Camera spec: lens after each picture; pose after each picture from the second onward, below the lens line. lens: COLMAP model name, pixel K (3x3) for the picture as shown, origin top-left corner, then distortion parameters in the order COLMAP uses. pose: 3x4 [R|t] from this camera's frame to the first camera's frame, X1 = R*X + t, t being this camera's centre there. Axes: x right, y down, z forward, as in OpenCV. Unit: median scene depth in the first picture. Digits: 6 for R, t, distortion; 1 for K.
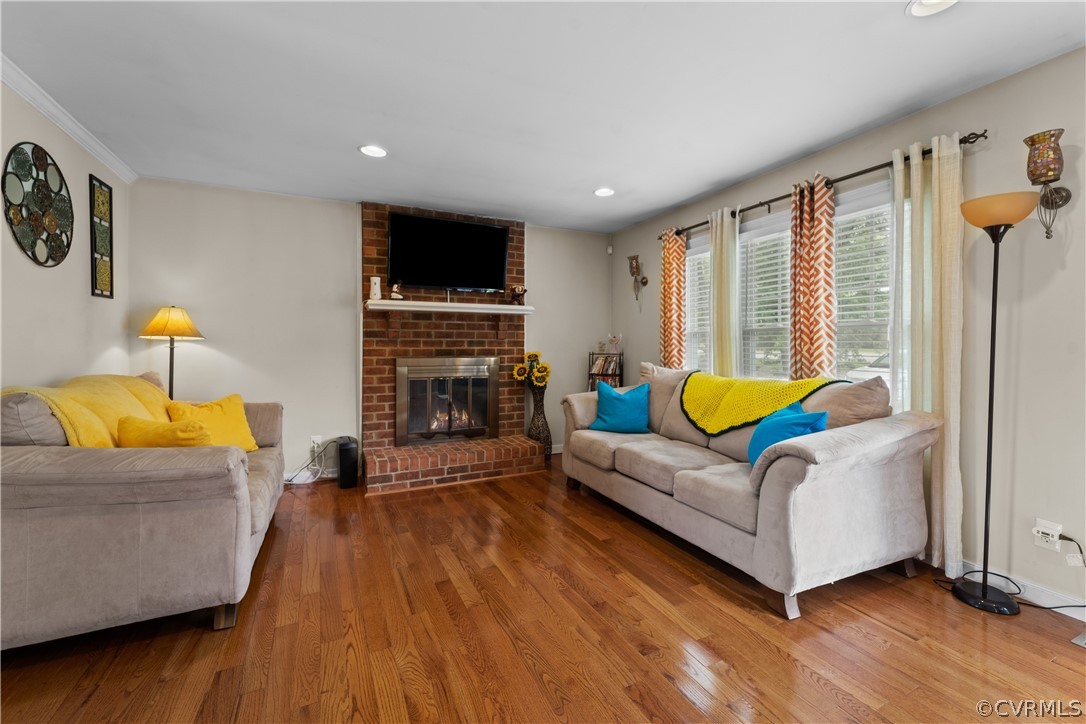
lens RADIAL K [[444.4, 0, 542.8], [0, 444.4, 351.2], [0, 0, 1]] dist [-0.002021, -0.000082]
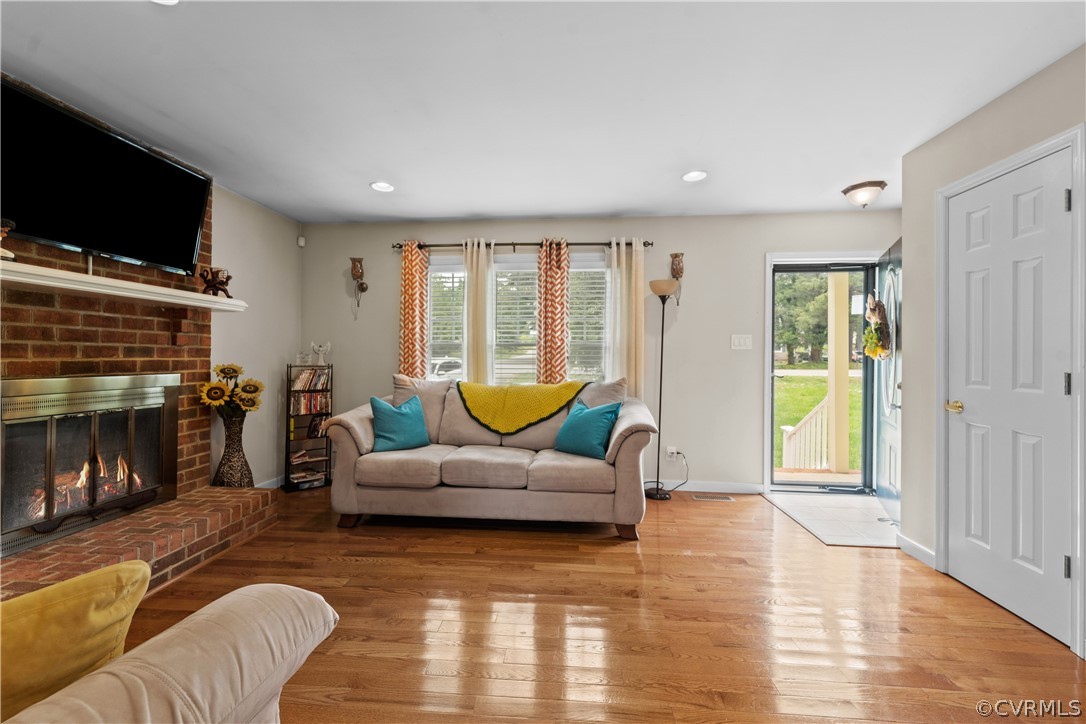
lens RADIAL K [[436.5, 0, 543.0], [0, 436.5, 362.0], [0, 0, 1]] dist [0.002067, 0.000096]
pose [[0.510612, -0.005382, 0.859794, -0.414640], [0.003677, 0.999985, 0.004075, -0.004093], [-0.859803, 0.001081, 0.510624, 0.242164]]
